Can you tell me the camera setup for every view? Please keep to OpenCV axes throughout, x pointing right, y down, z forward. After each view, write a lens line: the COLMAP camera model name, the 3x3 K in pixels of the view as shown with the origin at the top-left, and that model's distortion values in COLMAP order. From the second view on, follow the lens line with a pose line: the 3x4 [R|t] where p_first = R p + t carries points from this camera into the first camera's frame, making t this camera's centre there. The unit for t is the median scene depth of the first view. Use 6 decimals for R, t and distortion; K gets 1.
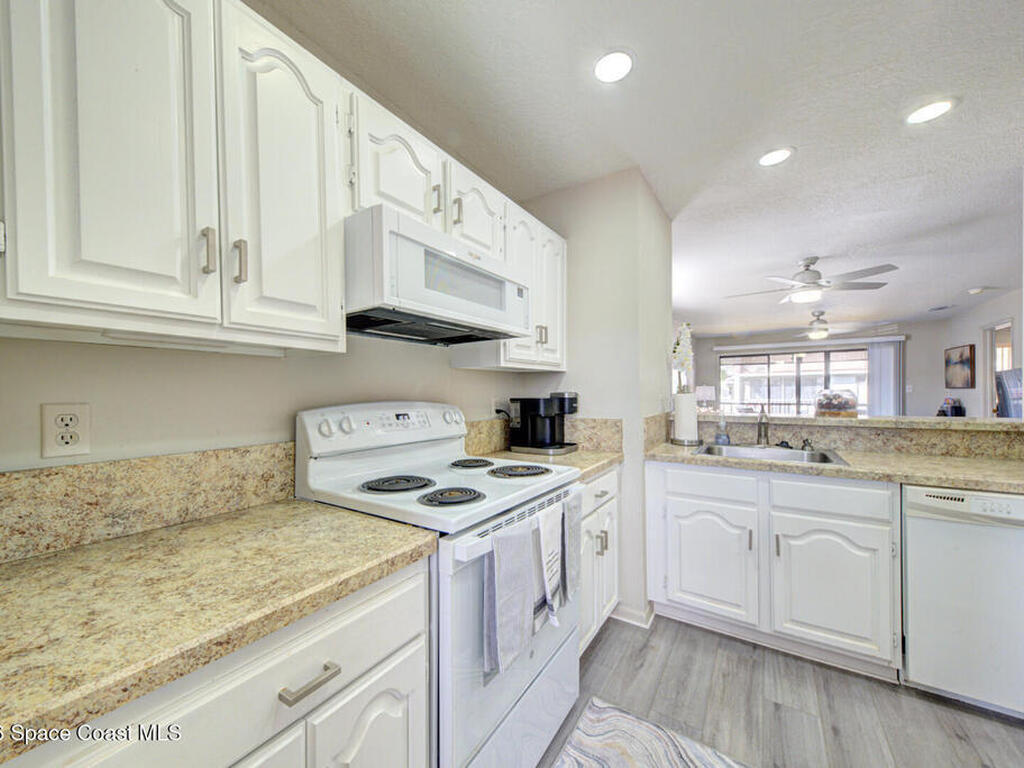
lens RADIAL K [[395.4, 0, 509.6], [0, 395.4, 395.0], [0, 0, 1]] dist [0.020549, -0.000343]
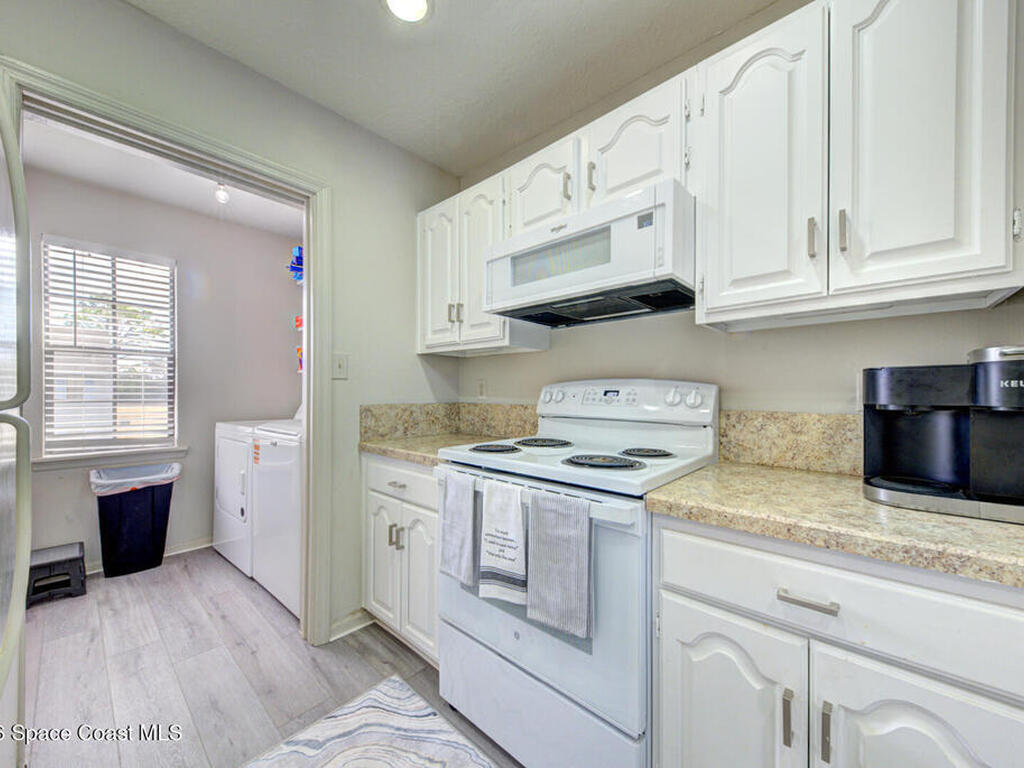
lens RADIAL K [[395.4, 0, 509.6], [0, 395.4, 395.0], [0, 0, 1]] dist [0.020549, -0.000343]
pose [[-0.165039, 0.012713, -0.986205, 0.904126], [-0.005869, 0.999887, 0.013872, 0.052763], [0.986270, 0.008078, -0.164946, 1.030148]]
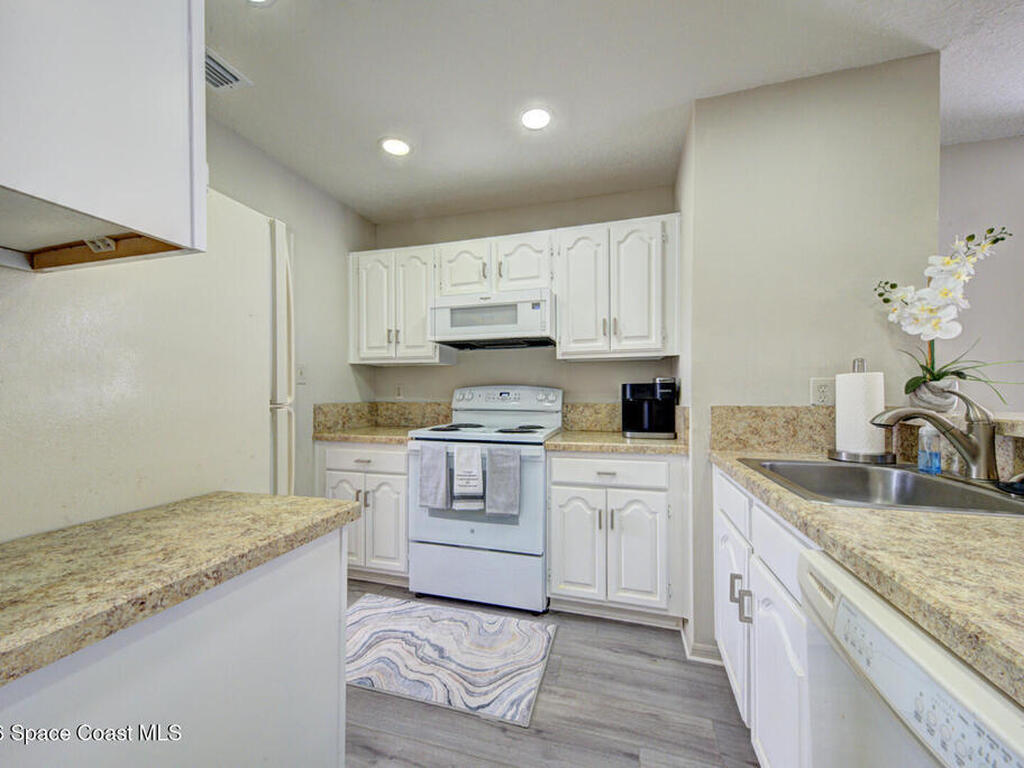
lens RADIAL K [[395.4, 0, 509.6], [0, 395.4, 395.0], [0, 0, 1]] dist [0.020549, -0.000343]
pose [[0.283741, 0.012631, -0.958818, 1.555331], [-0.006753, 0.999915, 0.011174, 0.043906], [0.958877, 0.003304, 0.283802, 0.609188]]
